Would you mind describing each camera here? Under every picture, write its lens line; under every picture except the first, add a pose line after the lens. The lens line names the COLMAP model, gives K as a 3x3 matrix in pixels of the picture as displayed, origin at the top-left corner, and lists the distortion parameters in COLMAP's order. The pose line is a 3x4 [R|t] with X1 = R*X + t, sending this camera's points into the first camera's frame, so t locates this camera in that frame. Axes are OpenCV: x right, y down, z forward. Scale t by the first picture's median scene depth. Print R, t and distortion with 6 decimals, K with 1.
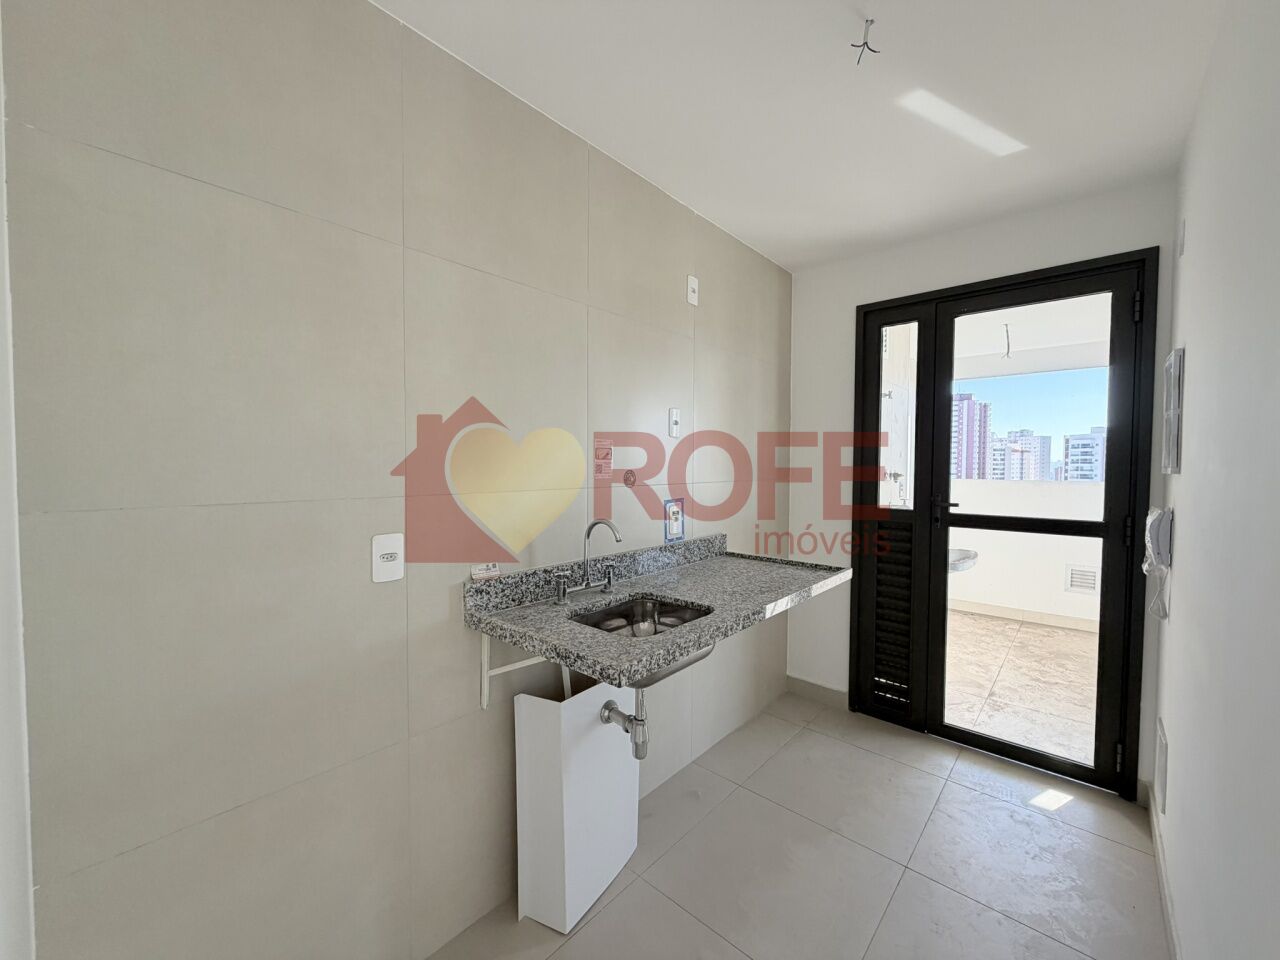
lens RADIAL K [[503.0, 0, 628.6], [0, 503.0, 481.9], [0, 0, 1]] dist [-0.001207, 0.000399]
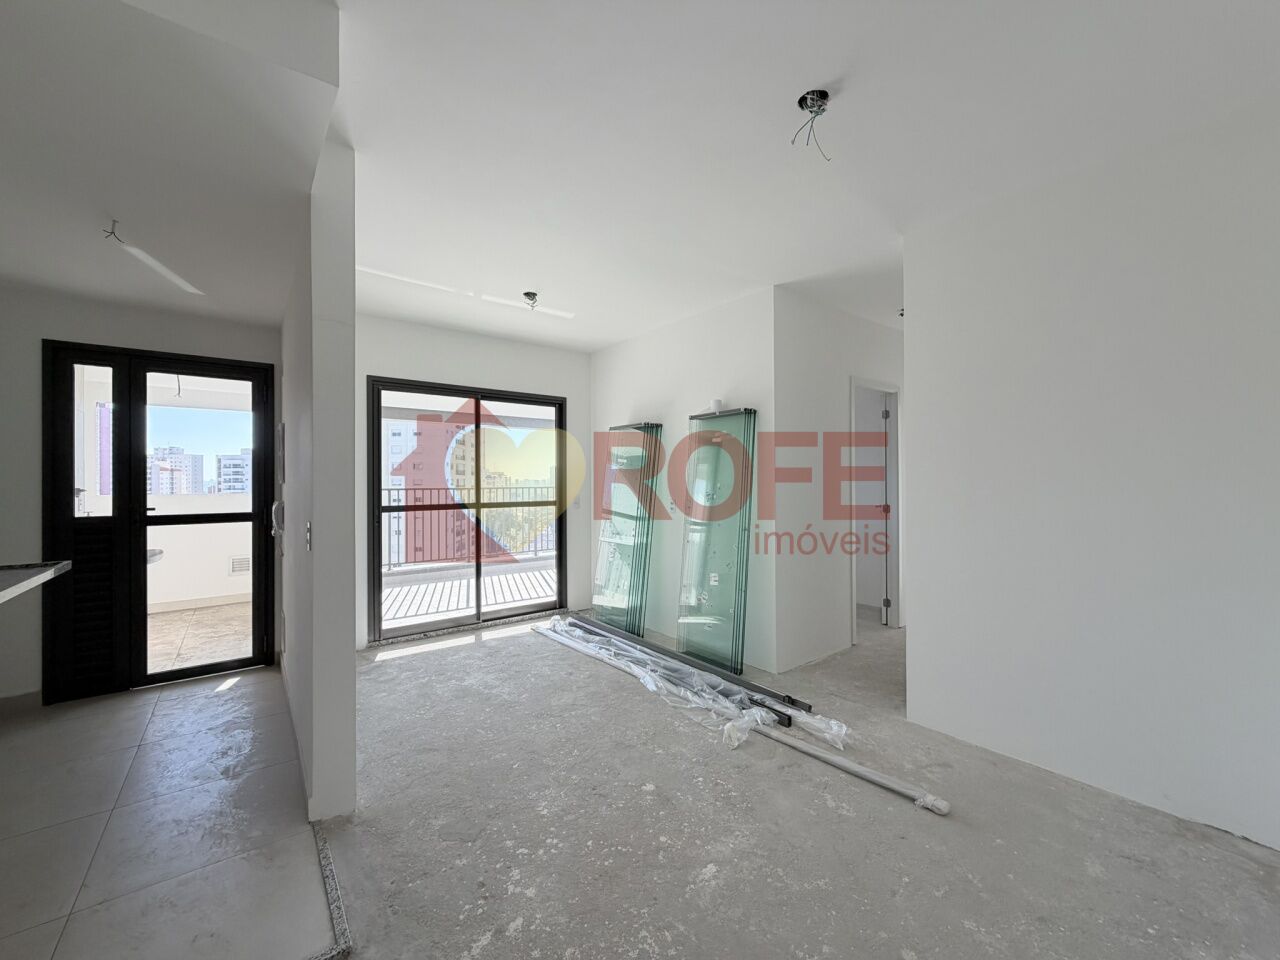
lens RADIAL K [[503.0, 0, 644.7], [0, 503.0, 478.9], [0, 0, 1]] dist [-0.001207, 0.000399]
pose [[0.150999, 0.001494, 0.988533, -0.291460], [0.042521, 0.999064, -0.008005, 0.018147], [-0.987619, 0.043242, 0.150794, -0.311365]]
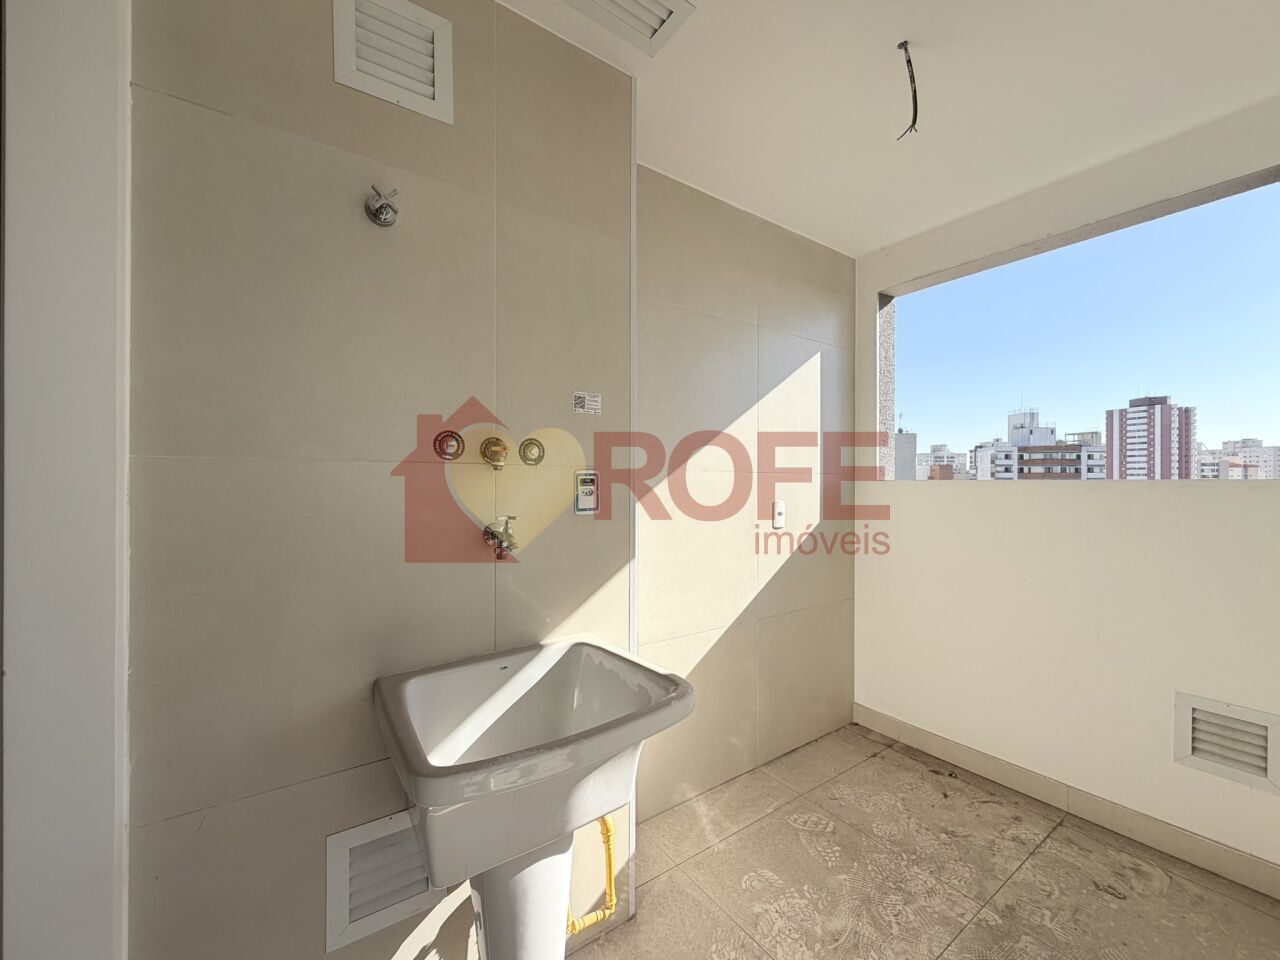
lens RADIAL K [[503.0, 0, 636.1], [0, 503.0, 476.0], [0, 0, 1]] dist [-0.001207, 0.000399]
pose [[0.976027, 0.001751, -0.217644, 0.291237], [-0.011416, 0.999003, -0.043160, 0.010010], [0.217352, 0.044610, 0.975073, 0.278458]]
